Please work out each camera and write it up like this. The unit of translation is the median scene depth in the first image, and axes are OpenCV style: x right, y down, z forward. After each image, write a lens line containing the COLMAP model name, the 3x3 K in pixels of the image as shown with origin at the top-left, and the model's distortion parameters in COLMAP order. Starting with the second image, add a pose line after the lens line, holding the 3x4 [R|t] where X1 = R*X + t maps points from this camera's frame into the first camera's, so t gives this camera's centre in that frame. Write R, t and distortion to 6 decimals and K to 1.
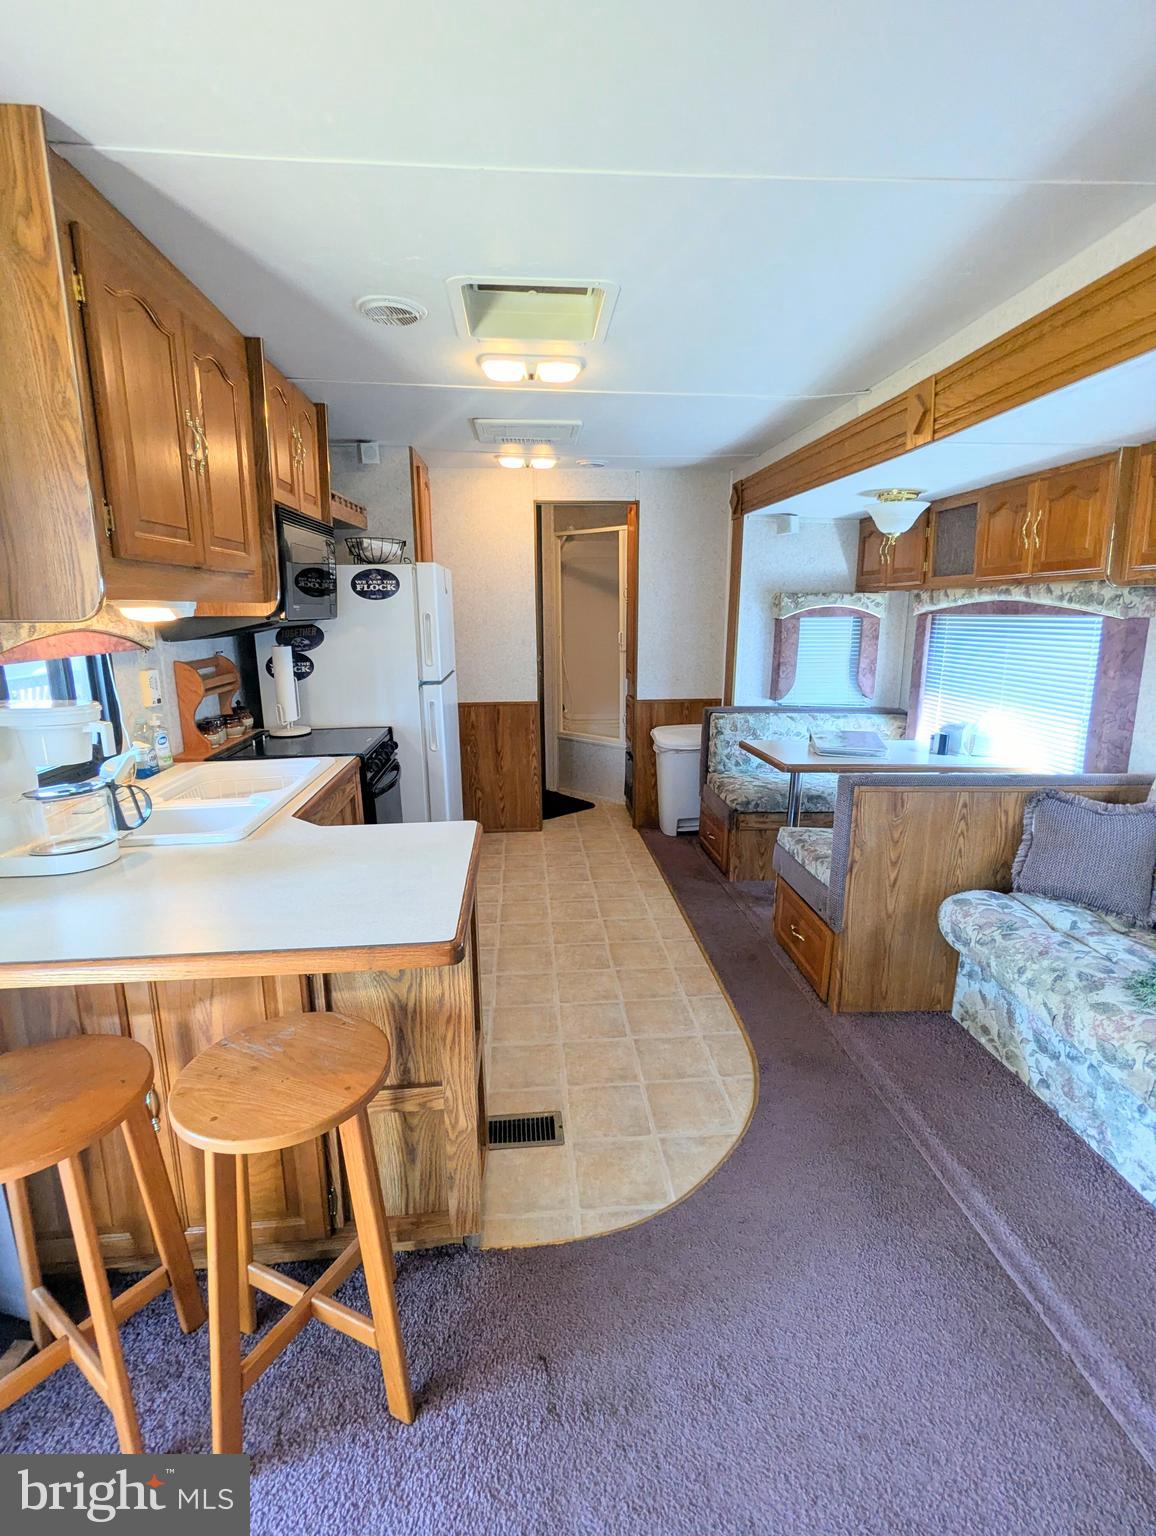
lens RADIAL K [[731.9, 0, 581.7], [0, 731.9, 767.3], [0, 0, 1]] dist [0.004372, 0.002201]
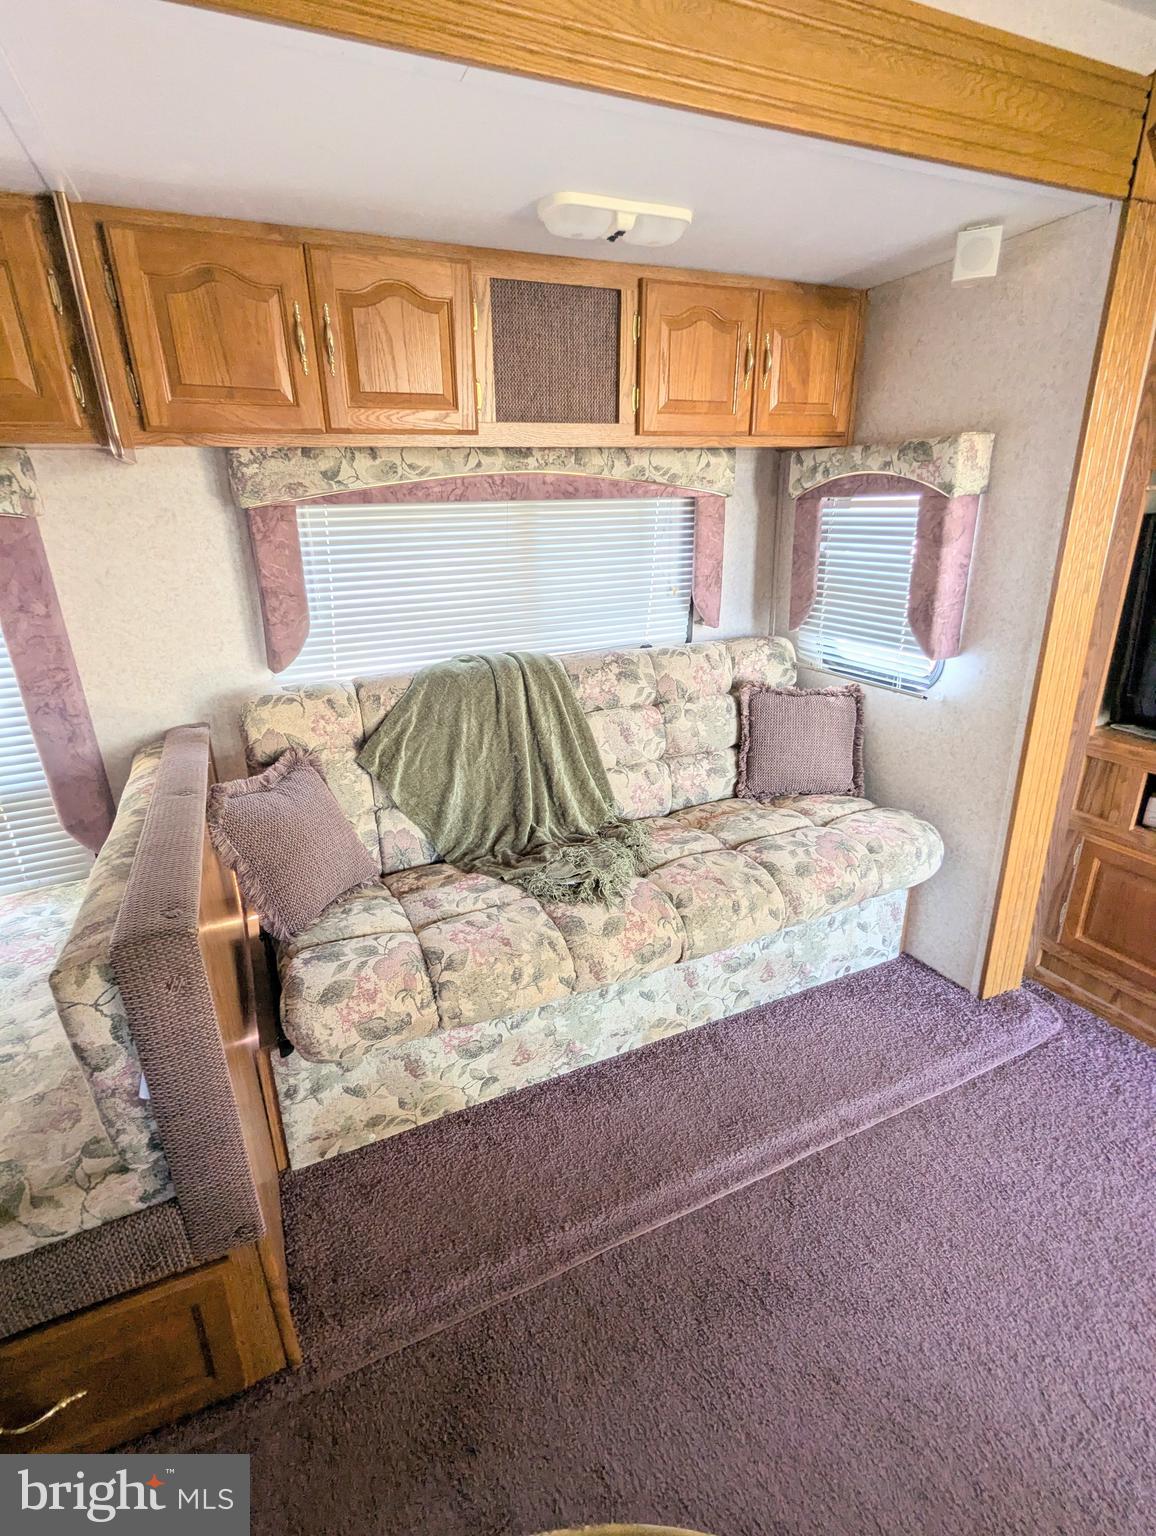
lens RADIAL K [[731.9, 0, 584.2], [0, 731.9, 743.4], [0, 0, 1]] dist [0.004372, 0.002201]
pose [[-0.345500, -0.276478, 0.896766, -0.048598], [0.222696, 0.904160, 0.364557, -0.197370], [-0.911612, 0.325661, -0.250817, 0.981455]]
